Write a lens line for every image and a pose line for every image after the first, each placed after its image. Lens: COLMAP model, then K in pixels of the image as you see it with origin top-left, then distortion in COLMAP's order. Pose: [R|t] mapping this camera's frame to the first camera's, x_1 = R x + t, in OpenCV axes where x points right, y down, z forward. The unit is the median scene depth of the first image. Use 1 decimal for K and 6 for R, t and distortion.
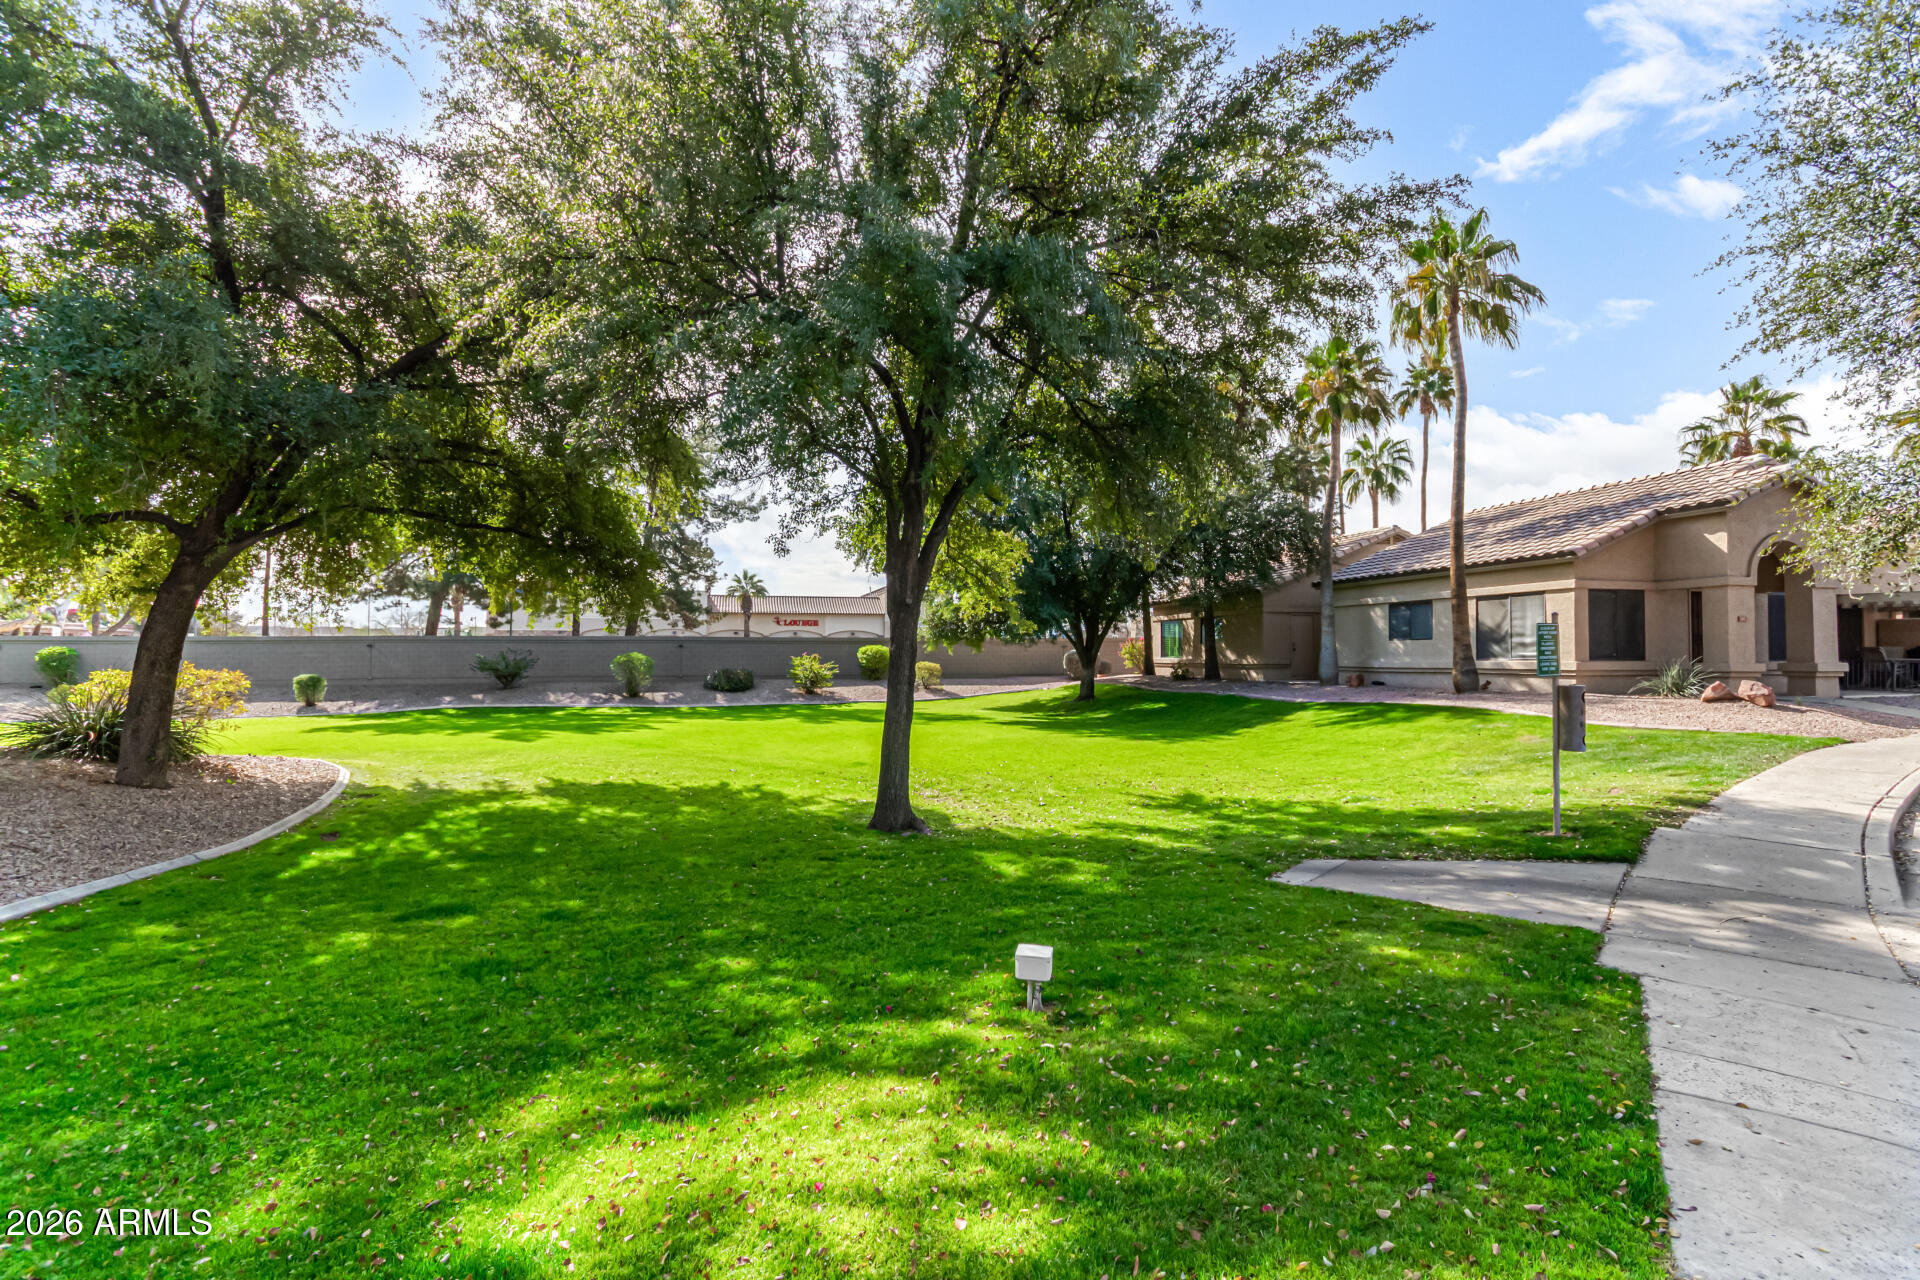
lens RADIAL K [[884.4, 0, 959.9], [0, 884.4, 638.2], [0, 0, 1]] dist [0.003140, 0.000610]
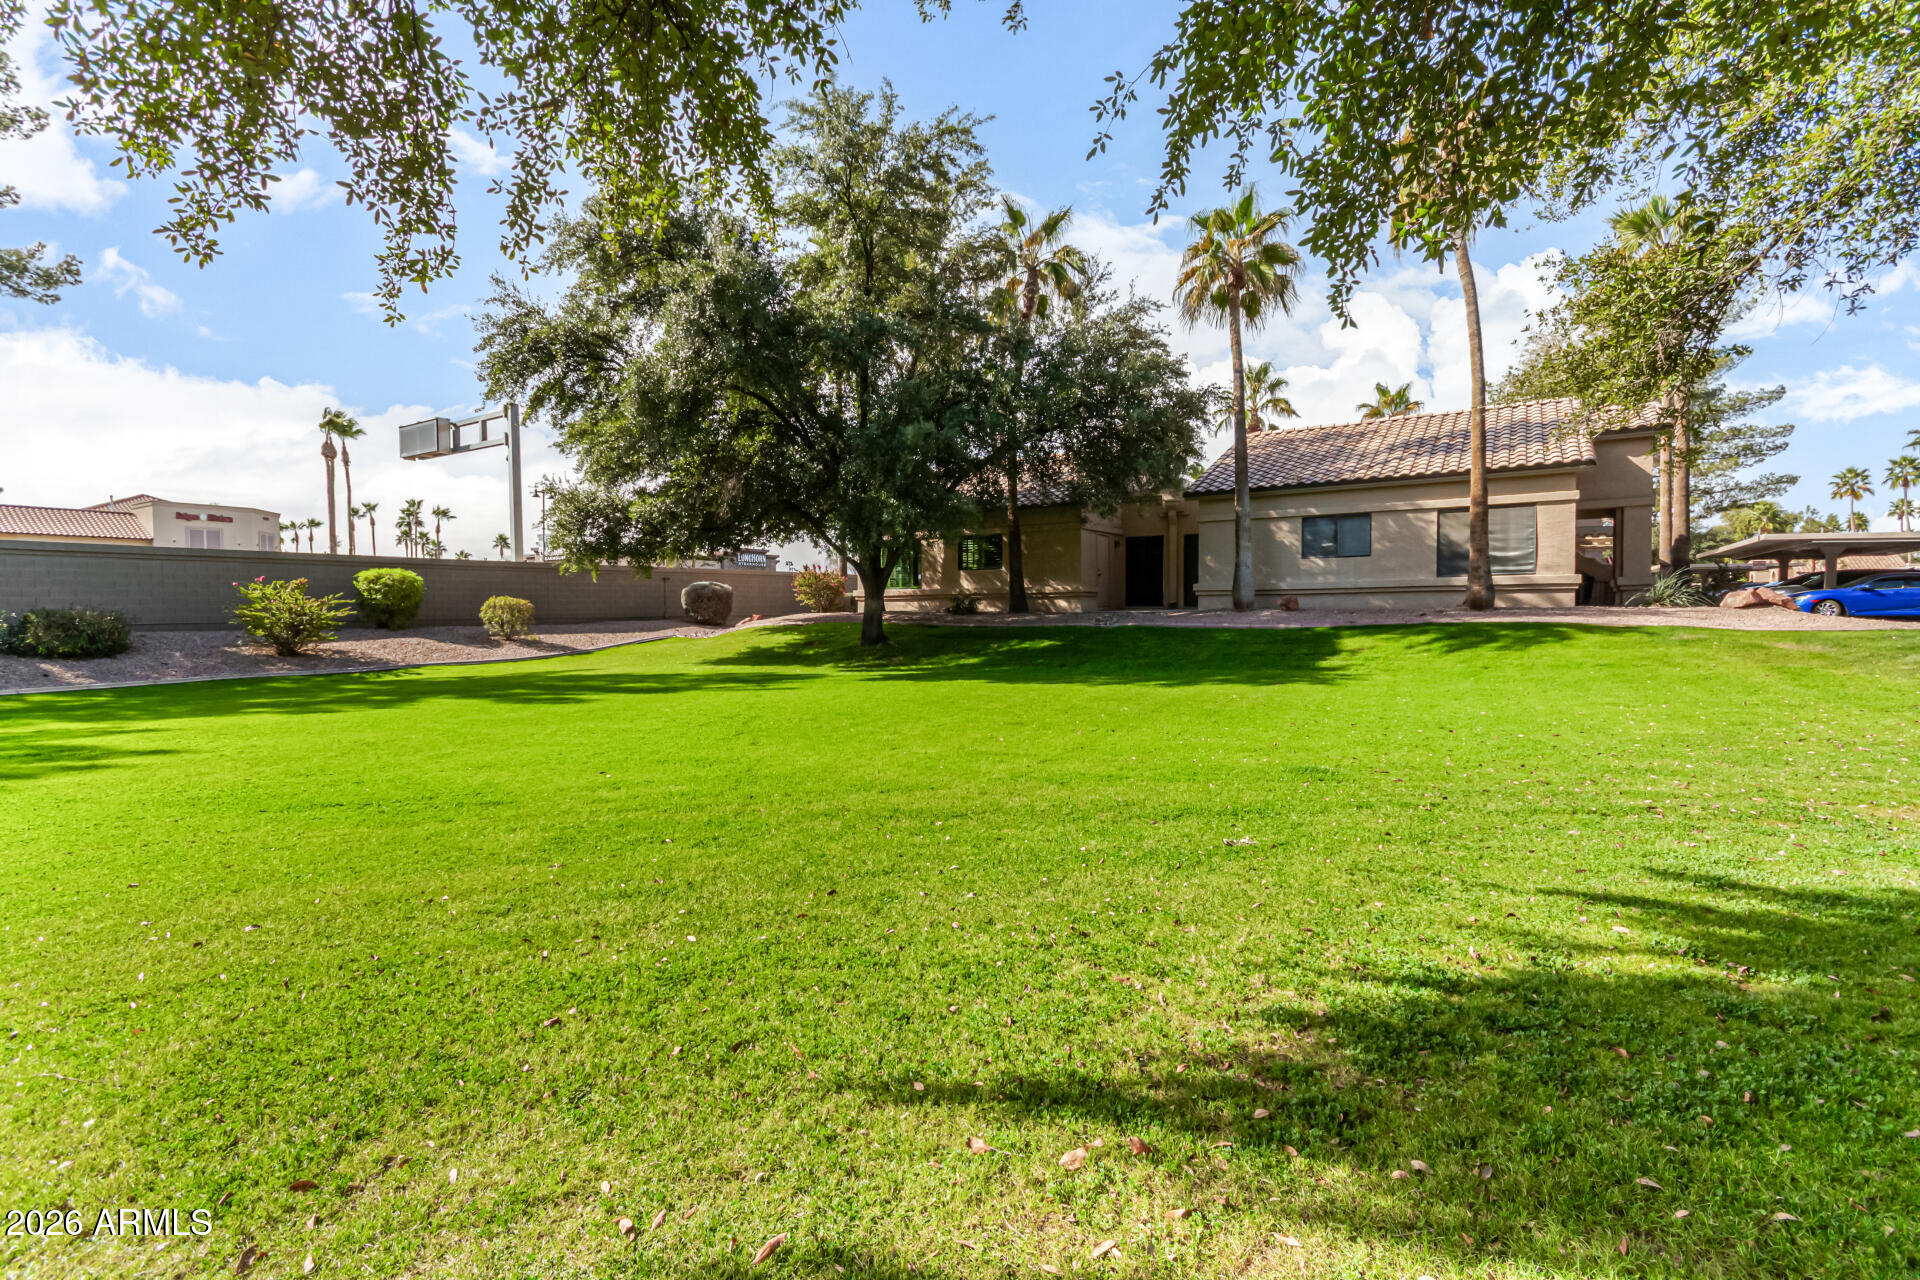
lens RADIAL K [[903.6, 0, 959.7], [0, 903.6, 610.0], [0, 0, 1]] dist [0.000997, 0.000224]
pose [[0.735077, -0.006455, 0.677953, -0.251879], [-0.005180, 0.999872, 0.015137, 0.027822], [-0.677964, -0.014638, 0.734949, 0.373415]]
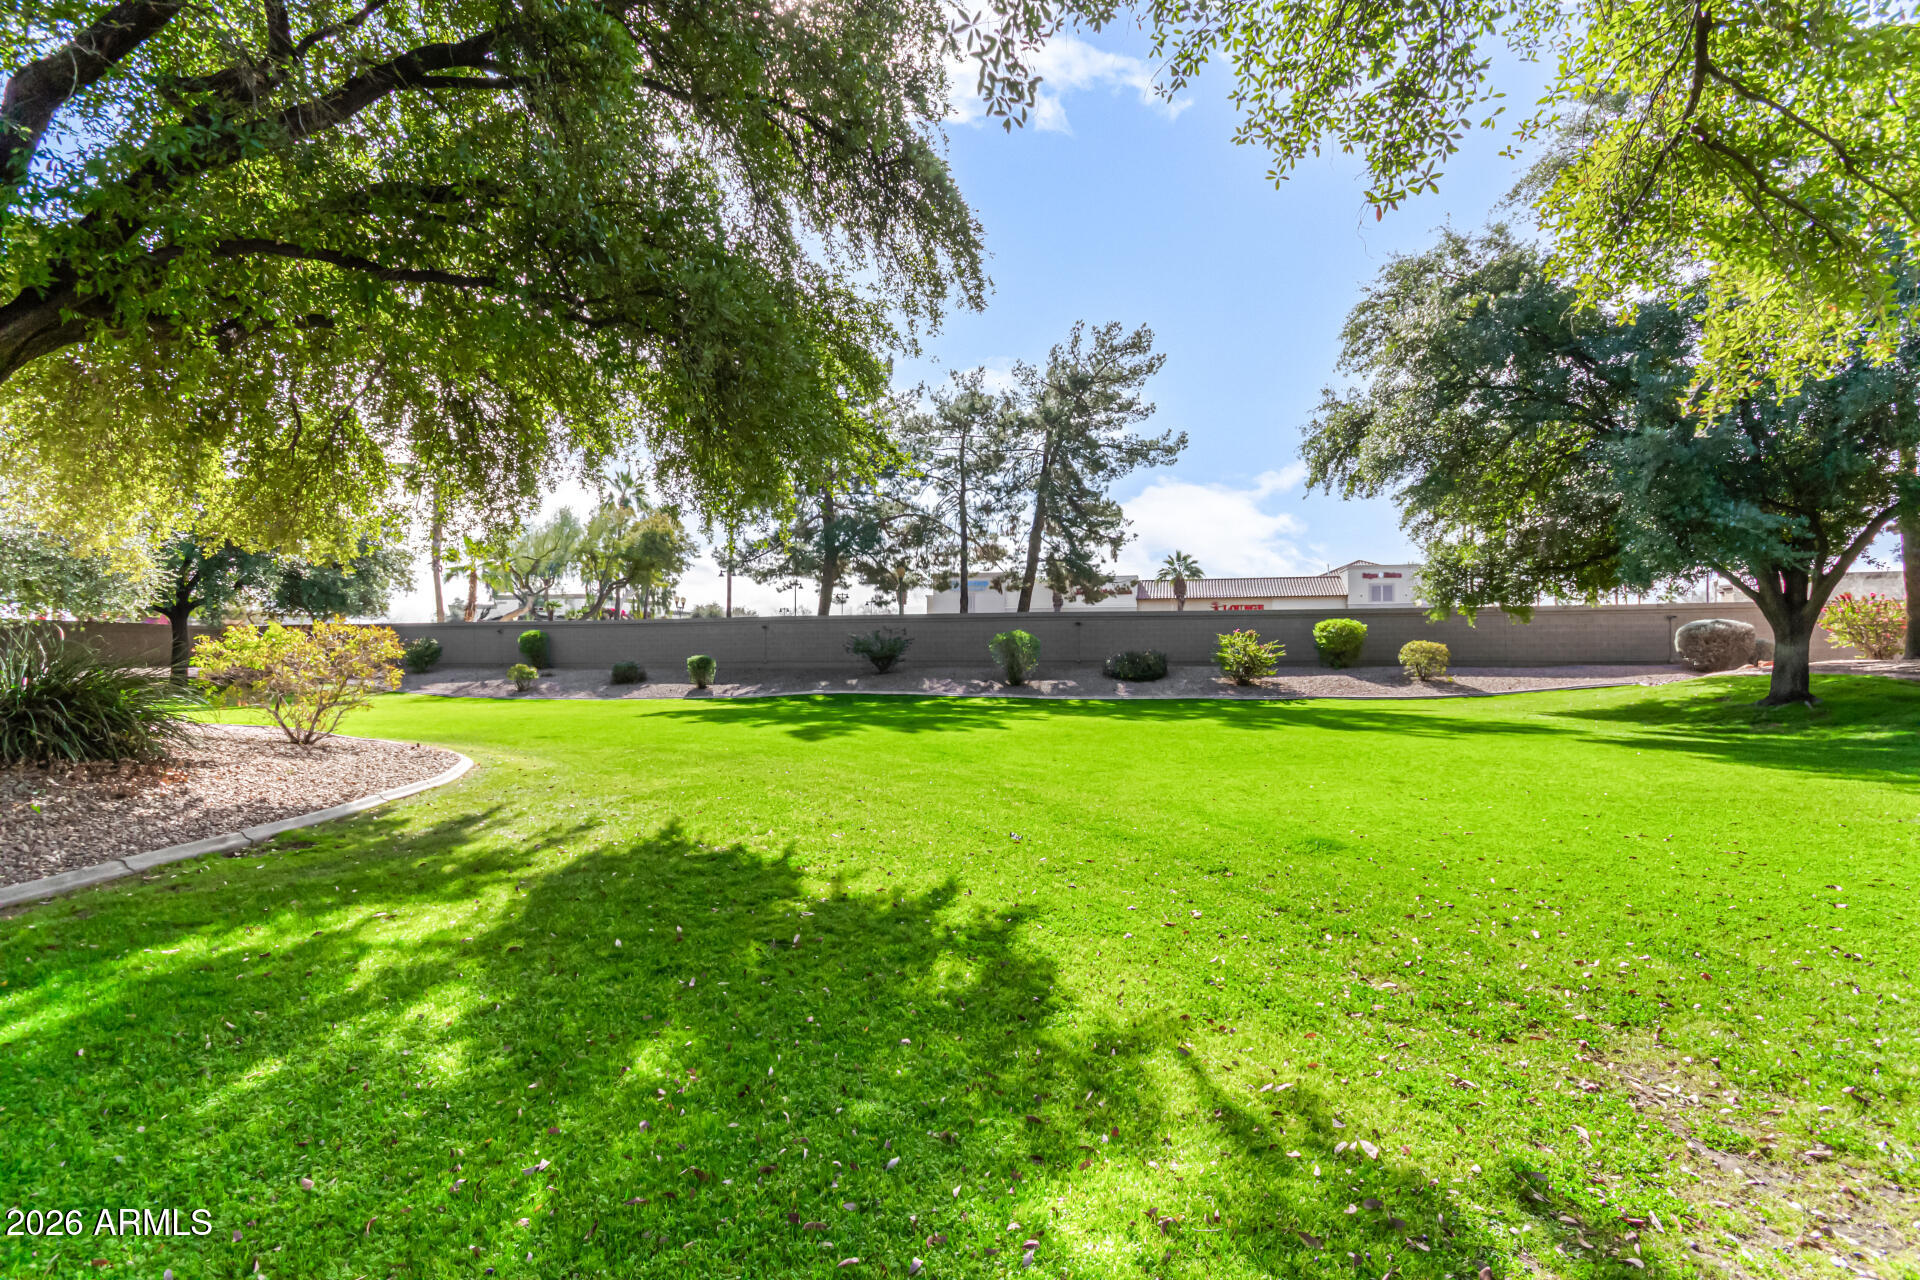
lens RADIAL K [[884.4, 0, 959.9], [0, 884.4, 638.2], [0, 0, 1]] dist [0.003140, 0.000610]
pose [[0.880605, -0.009321, -0.473760, -0.032459], [0.011457, 0.999933, 0.001623, 0.021437], [0.473713, -0.006857, 0.880653, 0.265354]]
